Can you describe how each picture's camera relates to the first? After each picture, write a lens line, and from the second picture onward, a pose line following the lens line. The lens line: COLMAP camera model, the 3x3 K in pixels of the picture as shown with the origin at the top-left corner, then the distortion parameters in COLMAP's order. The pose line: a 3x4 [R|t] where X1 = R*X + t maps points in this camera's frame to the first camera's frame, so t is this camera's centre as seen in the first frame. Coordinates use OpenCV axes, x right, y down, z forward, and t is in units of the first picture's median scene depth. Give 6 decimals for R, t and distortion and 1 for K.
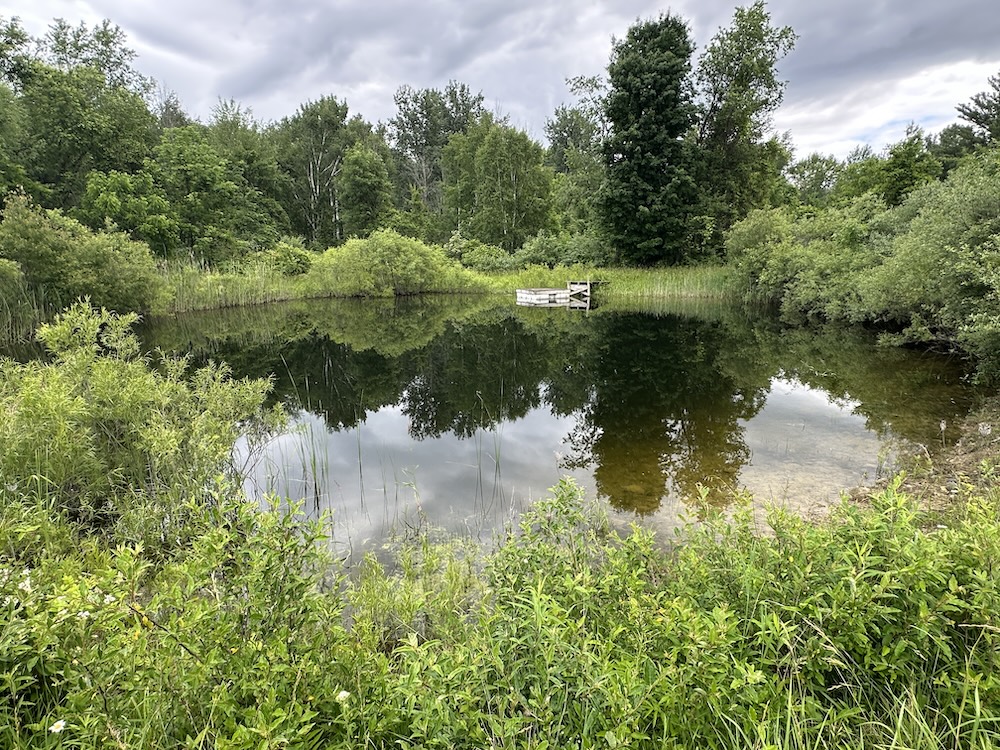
lens RADIAL K [[563.4, 0, 499.0], [0, 563.4, 375.3], [0, 0, 1]] dist [0.002392, -0.000152]
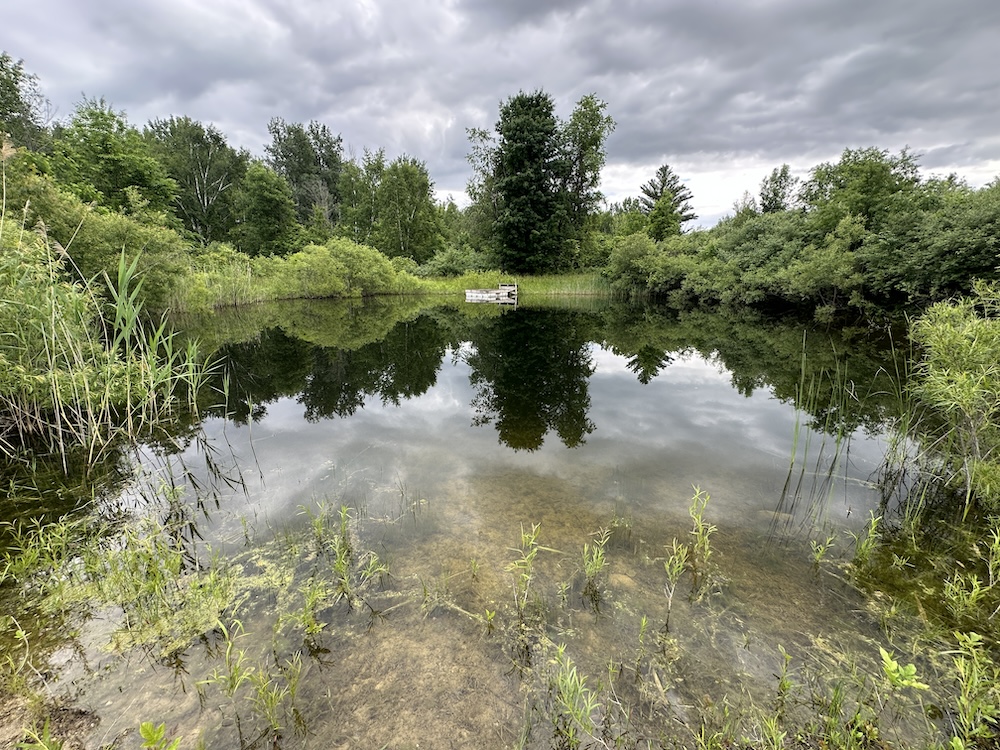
lens RADIAL K [[396.8, 0, 500.2], [0, 396.8, 374.1], [0, 0, 1]] dist [0.000730, 0.000039]
pose [[0.908169, -0.091849, 0.408402, -0.240186], [0.077461, 0.995656, 0.051672, -0.003189], [-0.411374, -0.015291, 0.911338, 0.127316]]
